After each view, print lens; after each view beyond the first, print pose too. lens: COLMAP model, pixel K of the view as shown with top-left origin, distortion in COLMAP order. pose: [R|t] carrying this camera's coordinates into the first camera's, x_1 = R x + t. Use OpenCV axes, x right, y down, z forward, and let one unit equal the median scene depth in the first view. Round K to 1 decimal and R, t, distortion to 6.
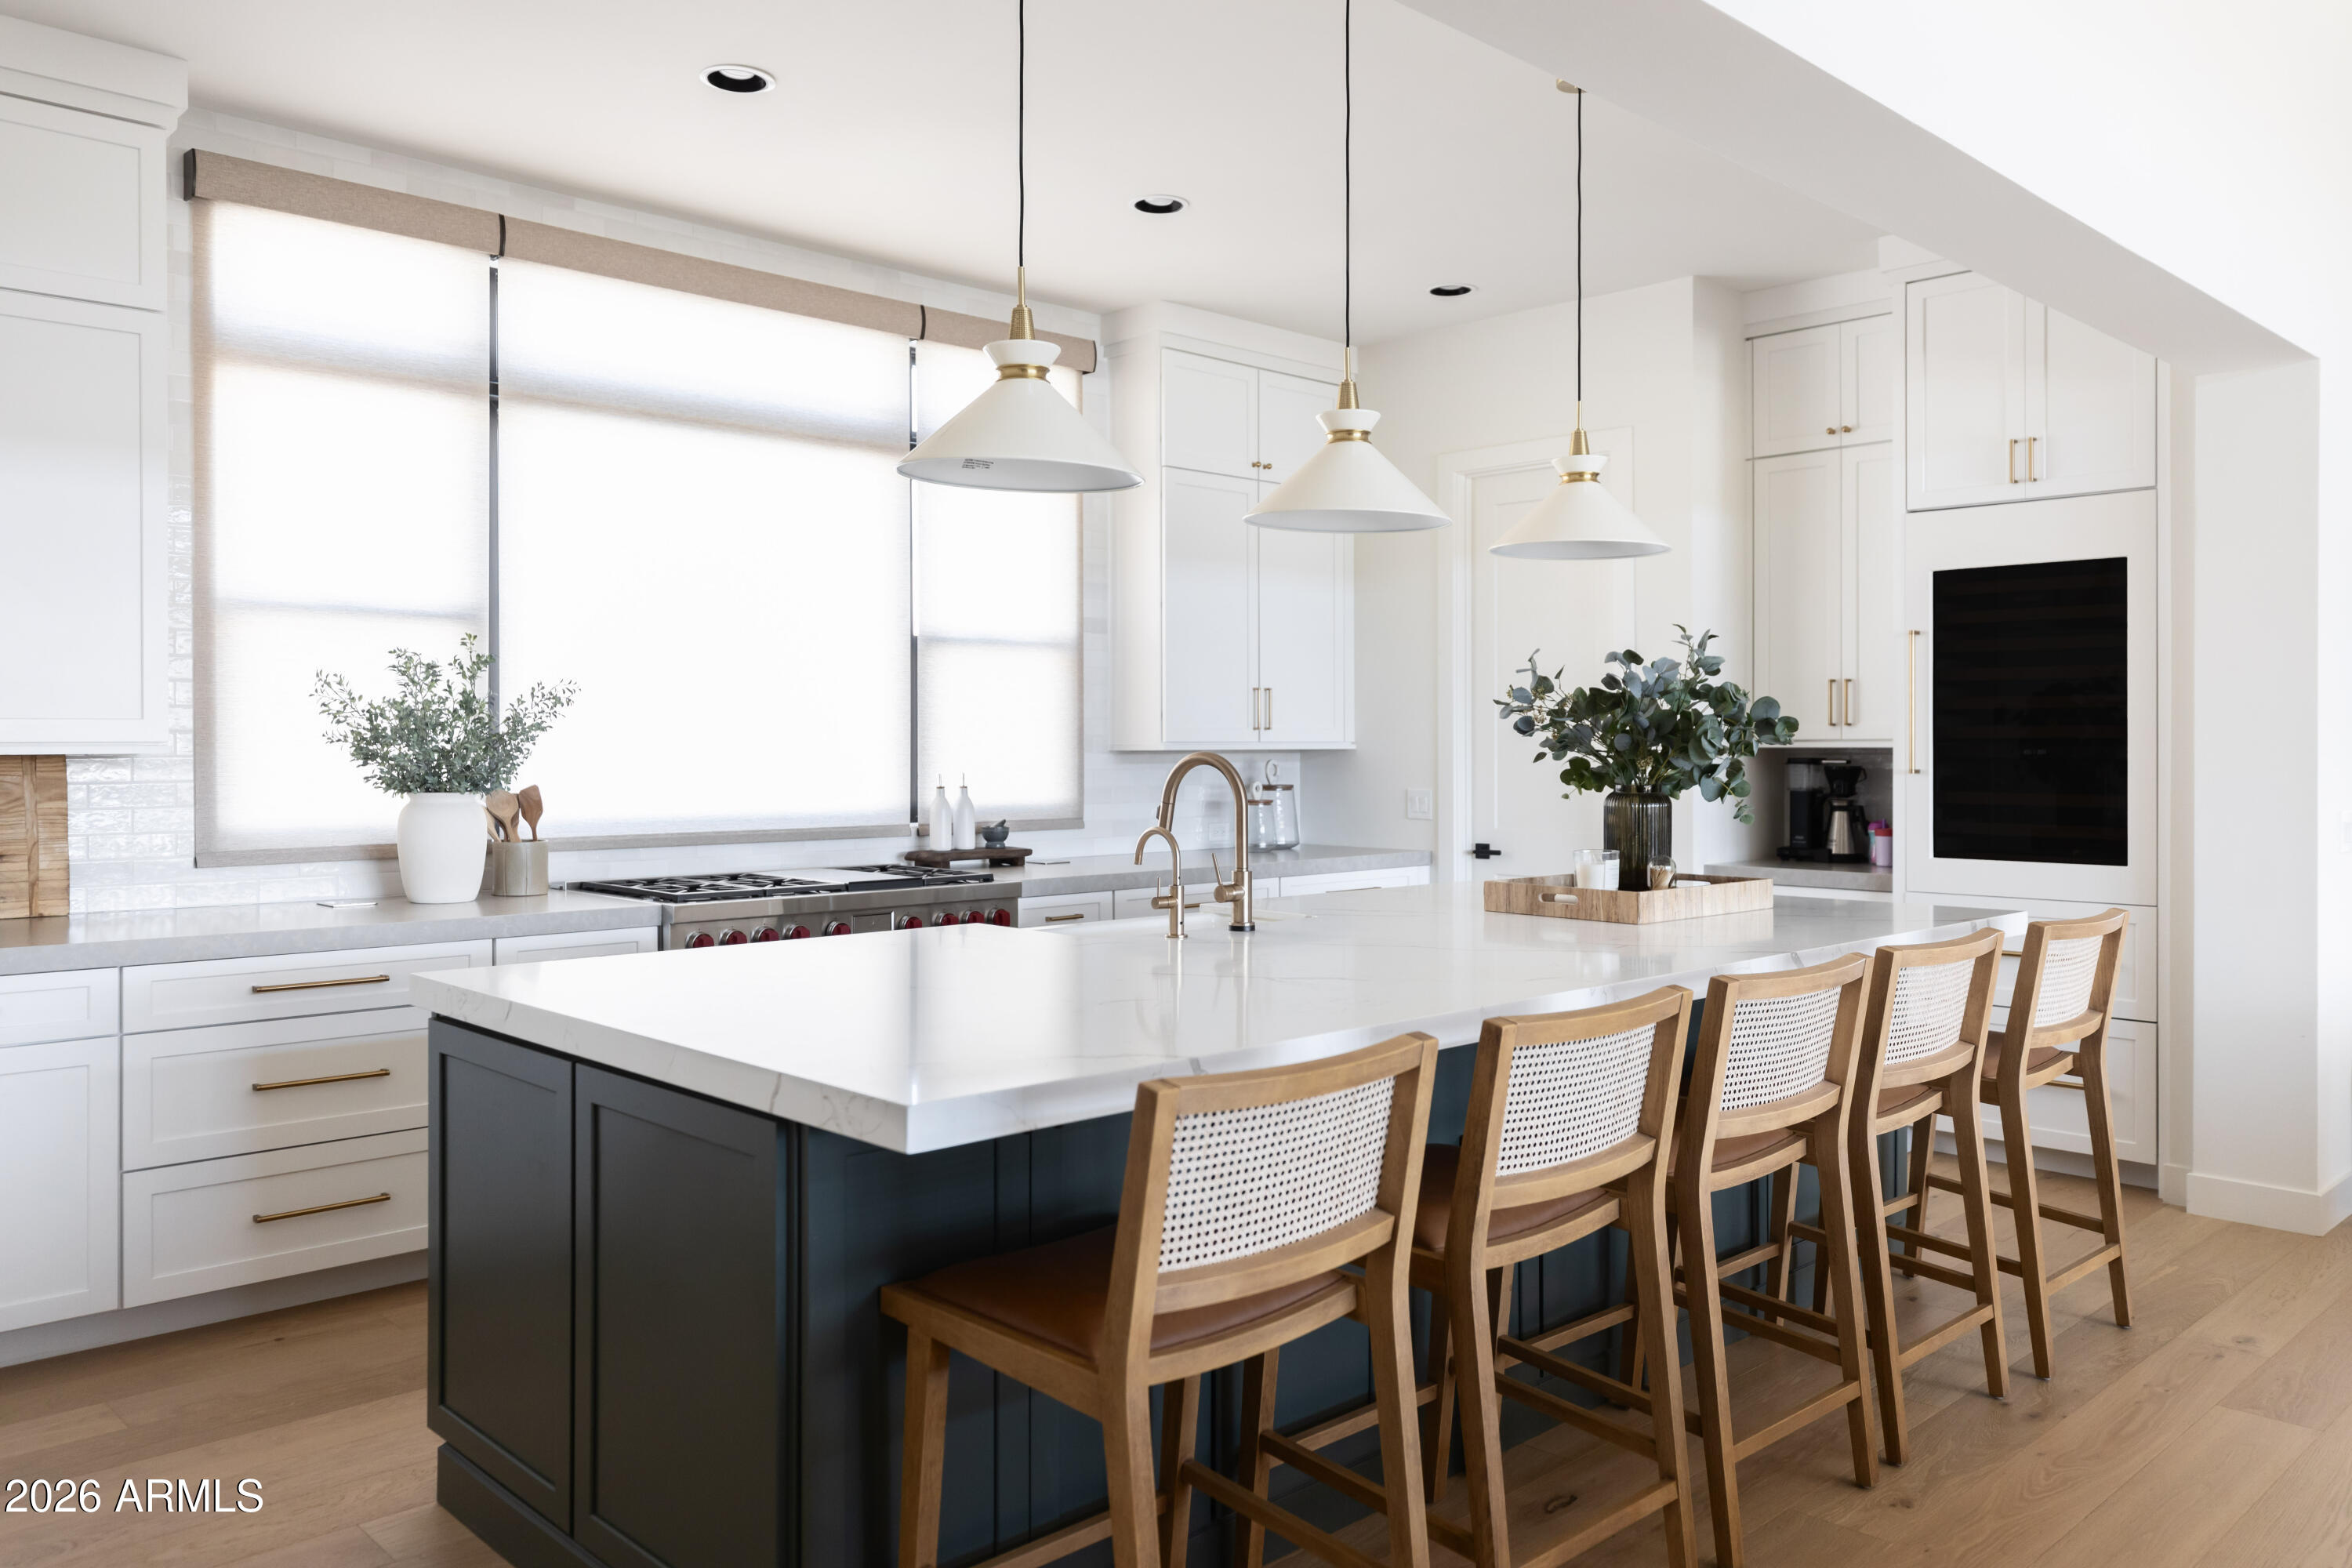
lens RADIAL K [[1748.1, 0, 1169.4], [0, 1748.1, 741.8], [0, 0, 1]] dist [0.009213, -0.000808]
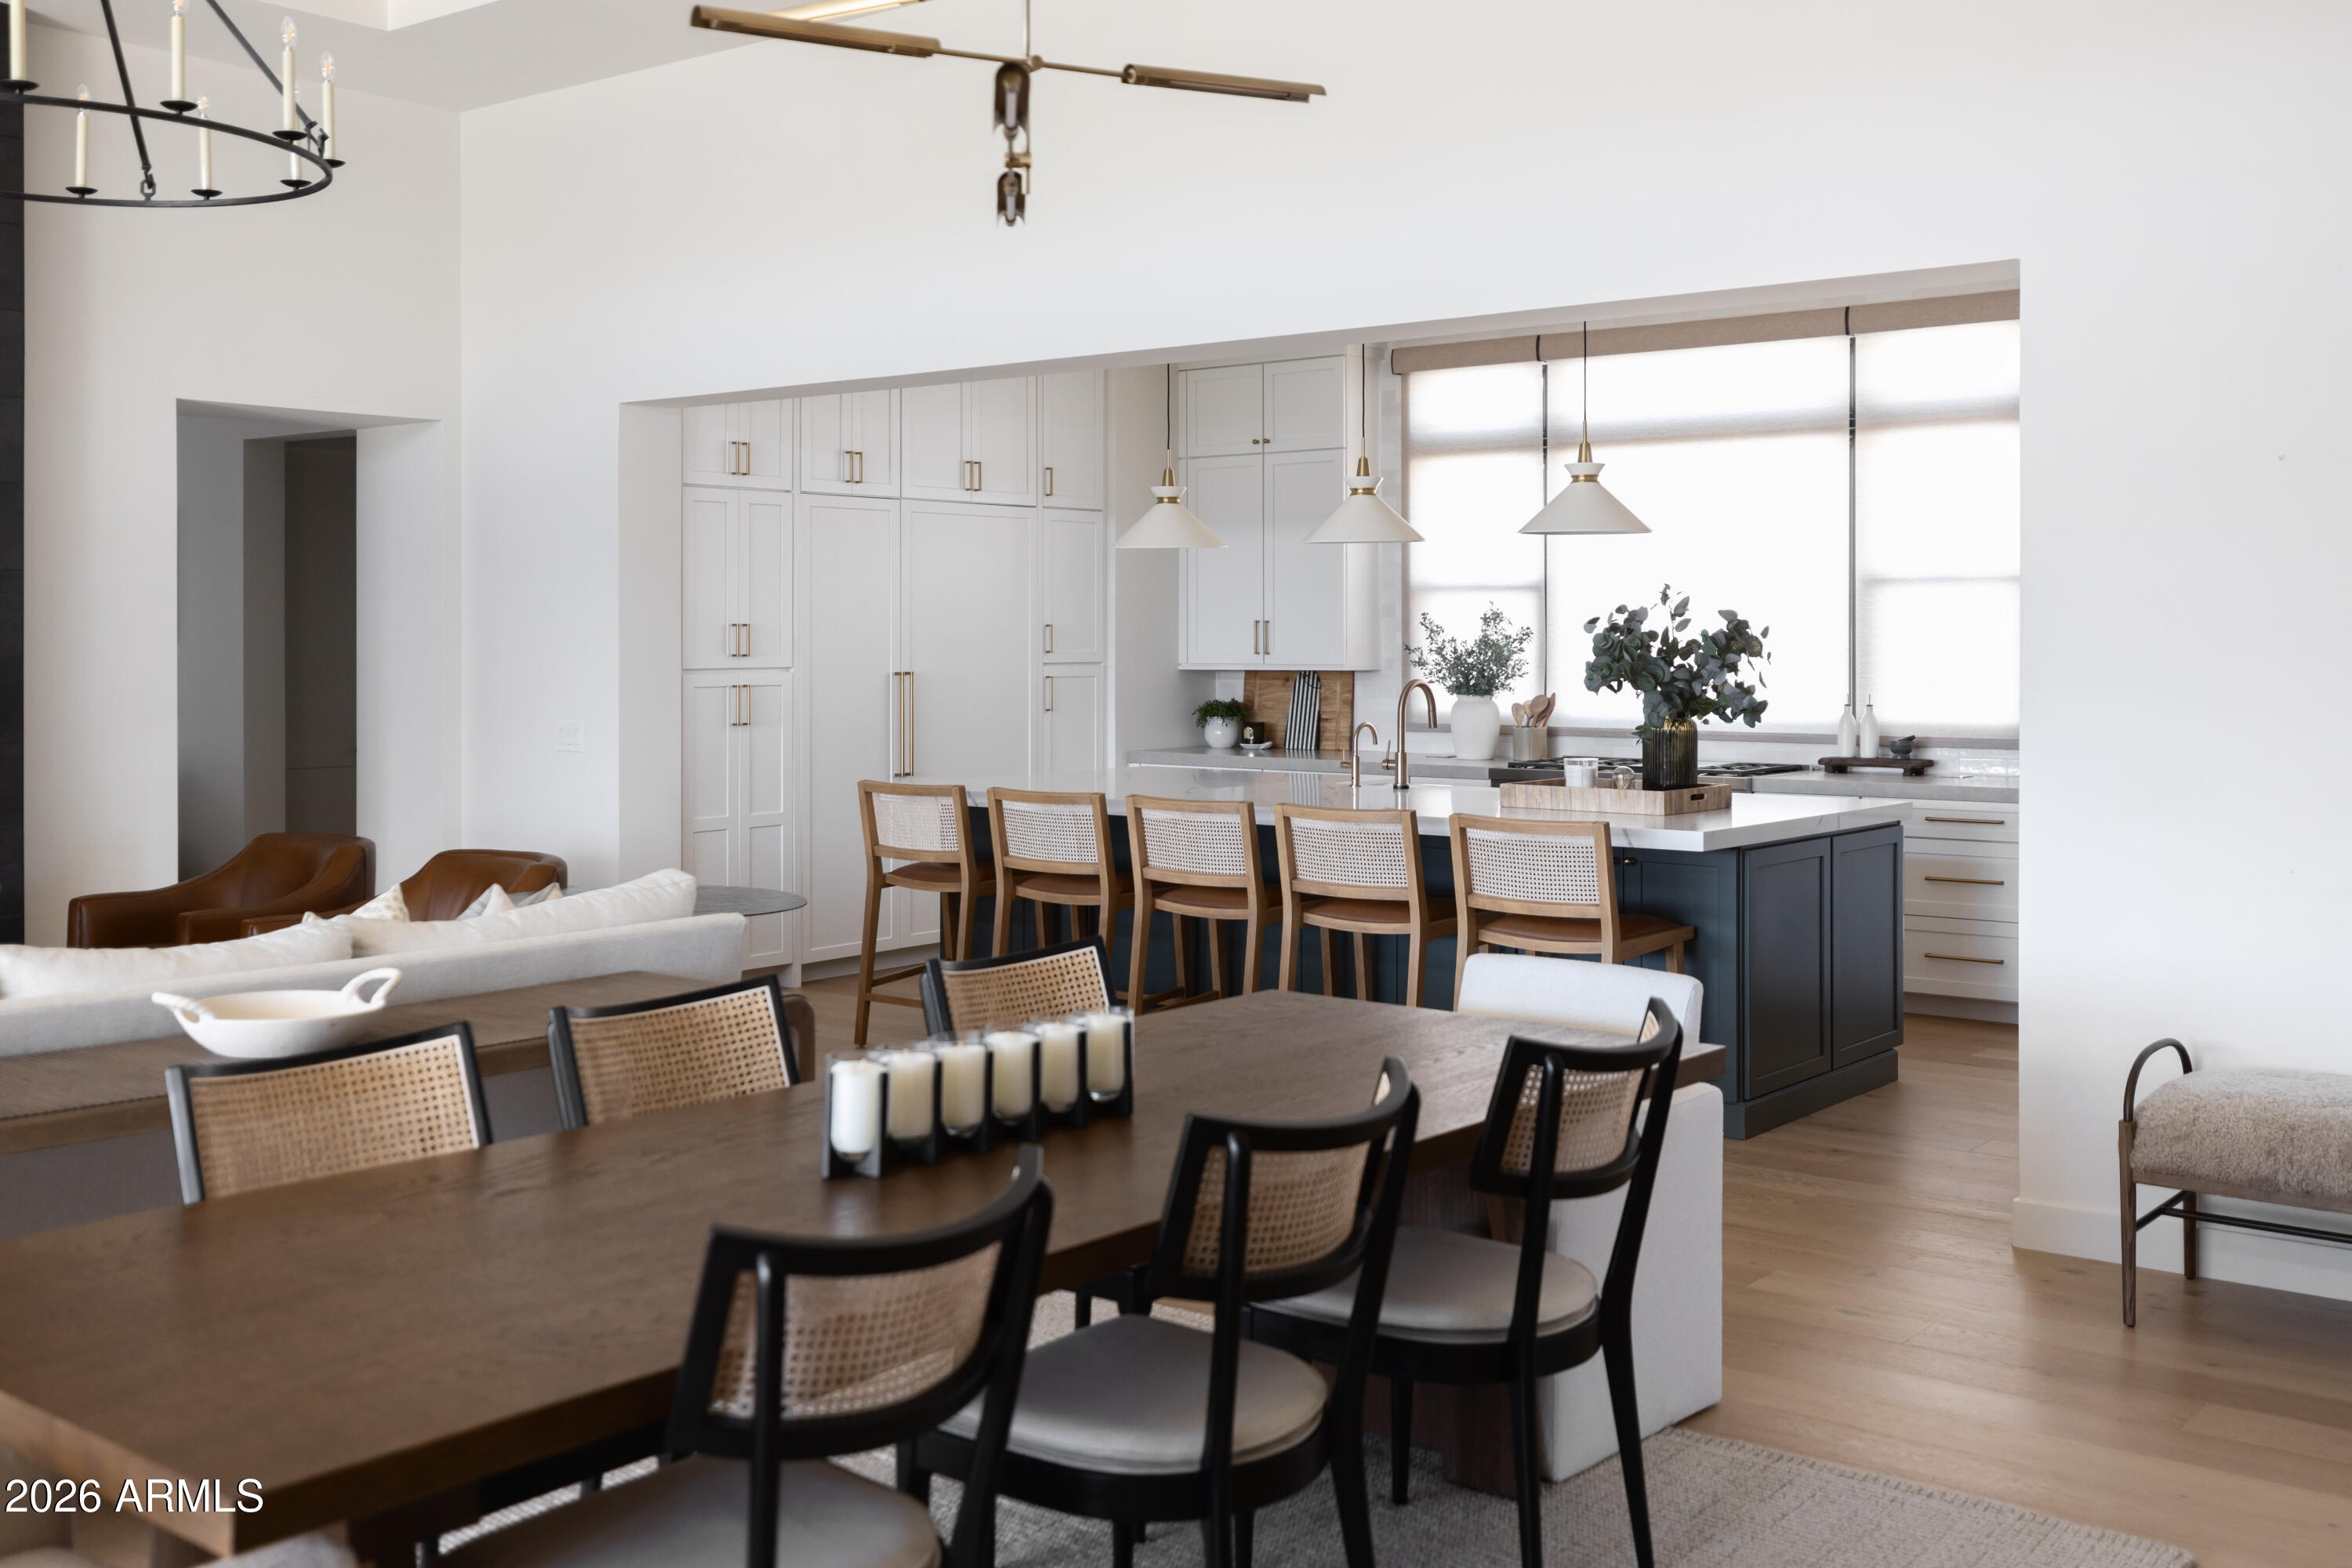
lens RADIAL K [[2277.6, 0, 1172.0], [0, 2277.6, 633.8], [0, 0, 1]] dist [-0.011548, 0.000000]
pose [[0.128421, -0.001489, -0.991719, 1.583502], [0.002335, 0.999997, -0.001199, -0.025752], [0.991717, -0.002162, 0.128424, 0.386649]]
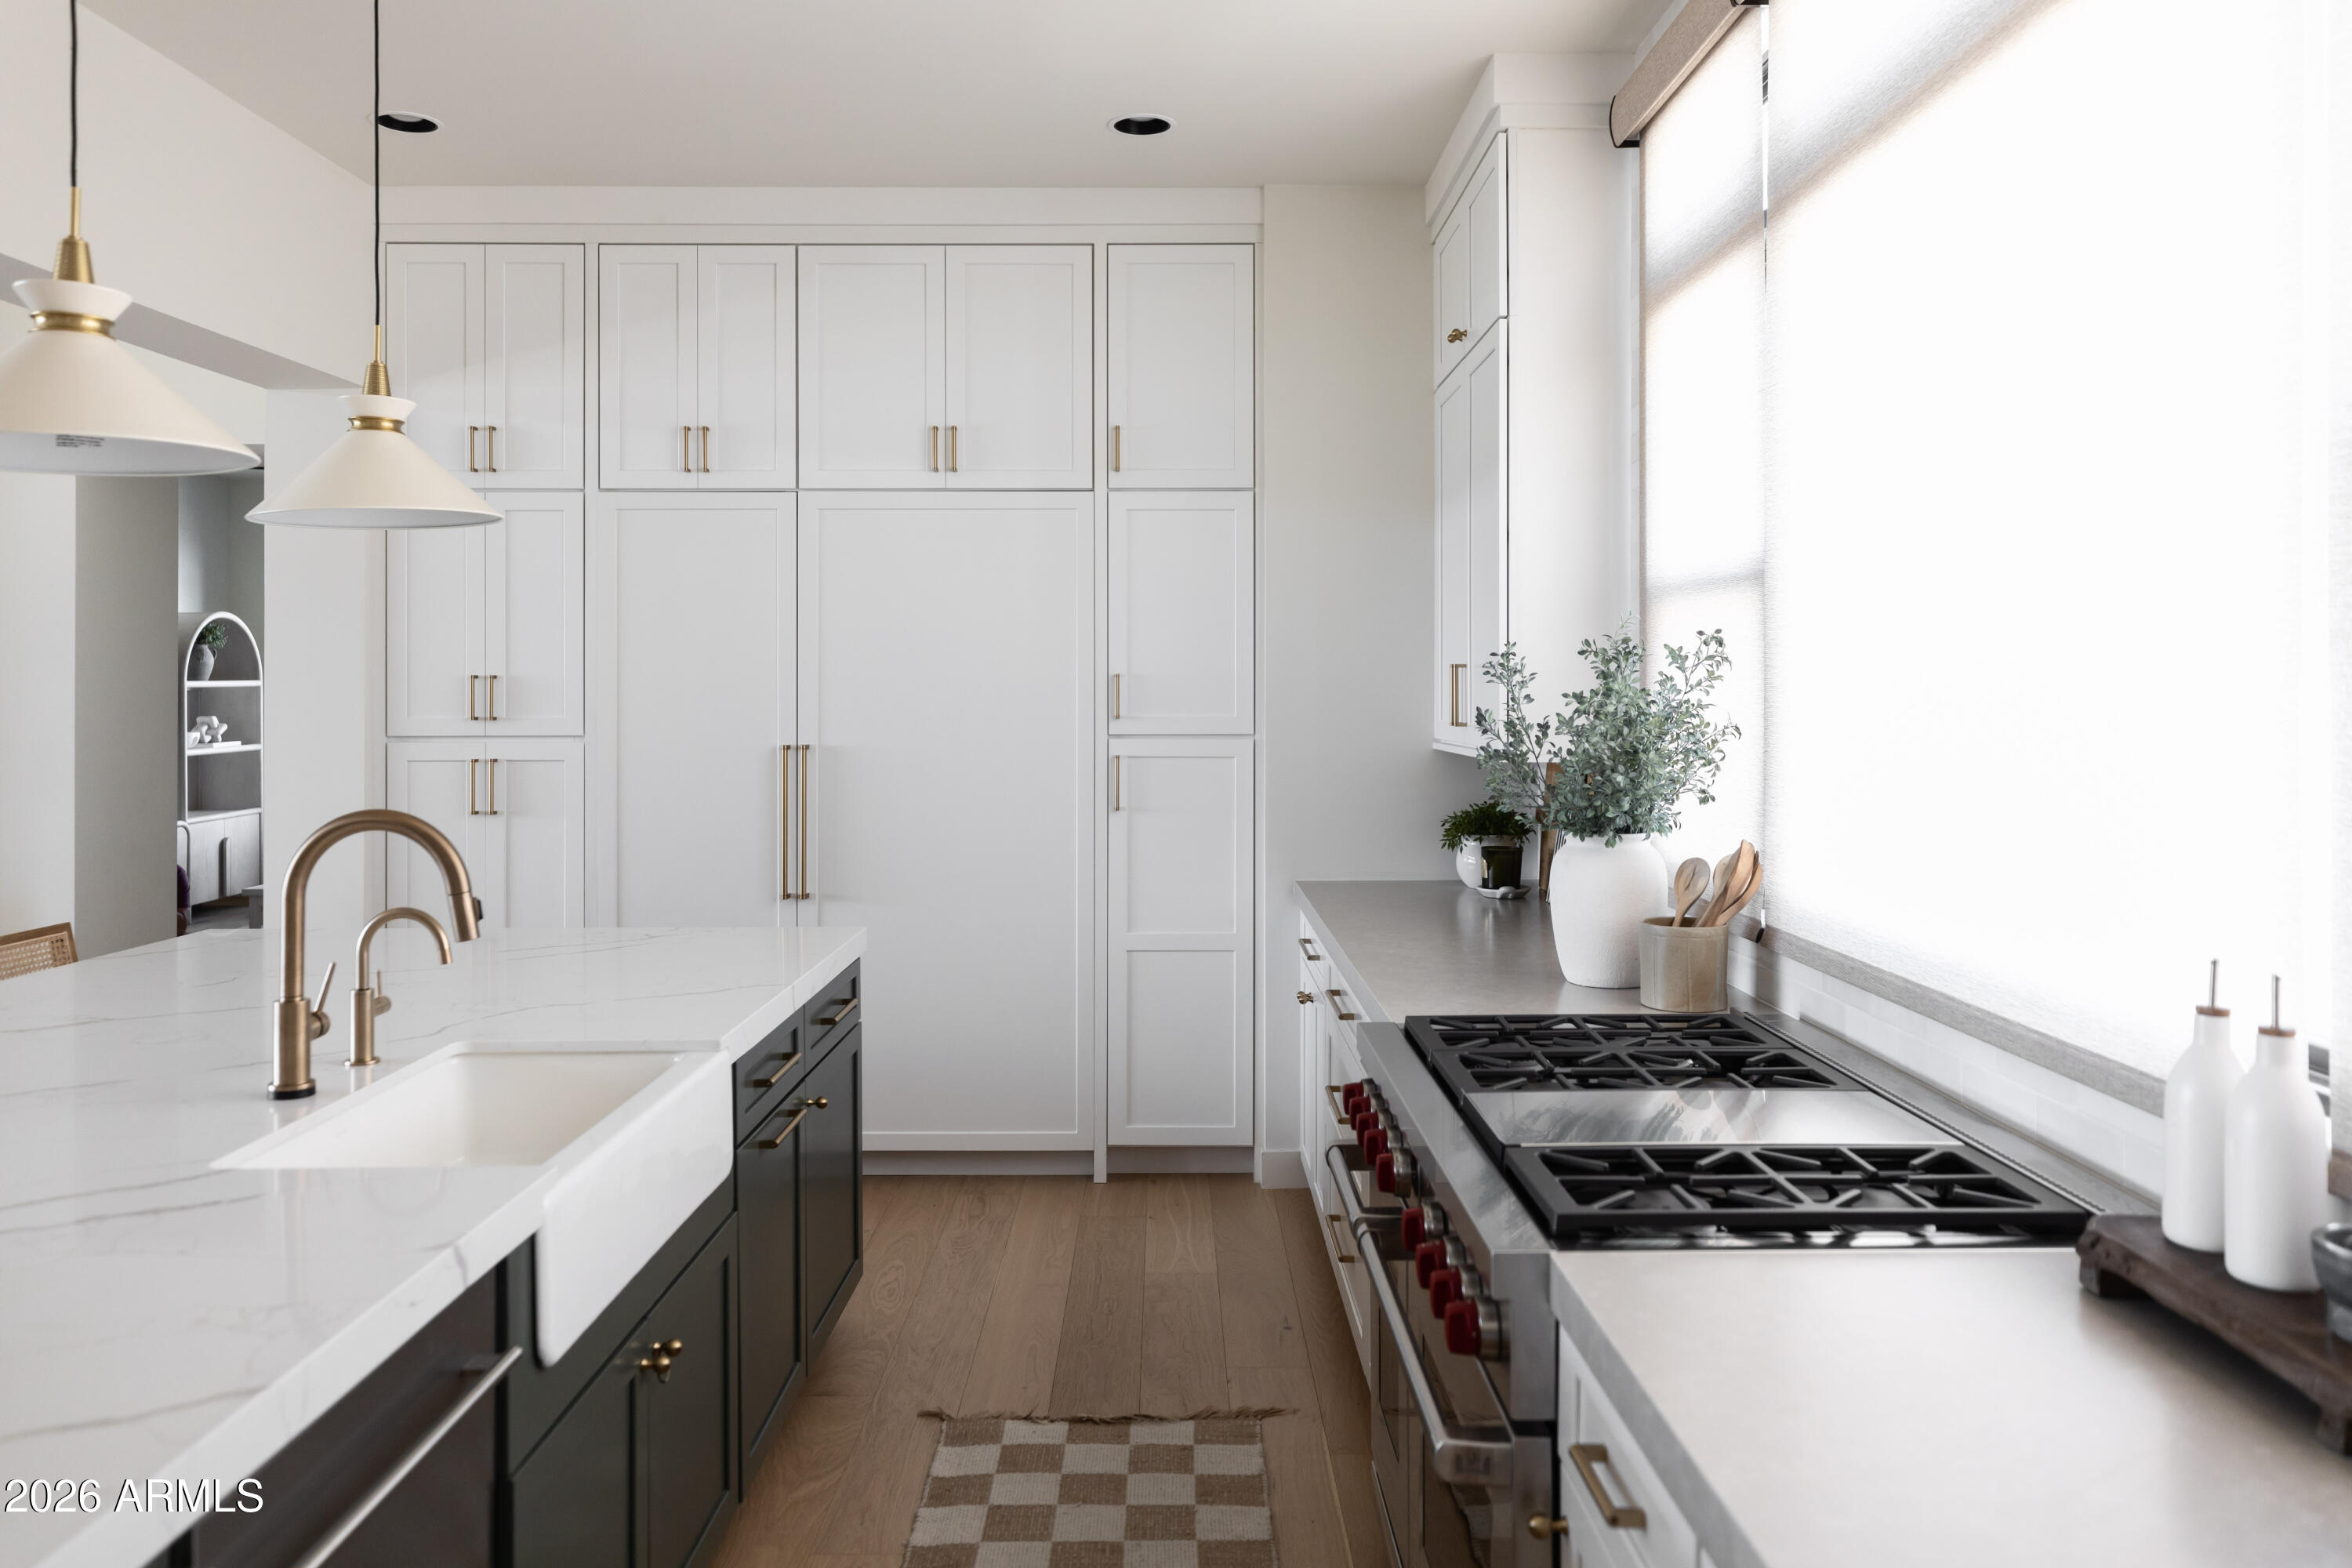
lens RADIAL K [[1660.5, 0, 1222.8], [0, 1660.5, 671.2], [0, 0, 1]] dist [0.011860, 0.002211]
pose [[-0.689701, -0.009083, -0.724037, 0.167775], [0.001095, 0.999907, -0.013586, -0.025458], [0.724093, -0.010163, -0.689627, 1.243207]]
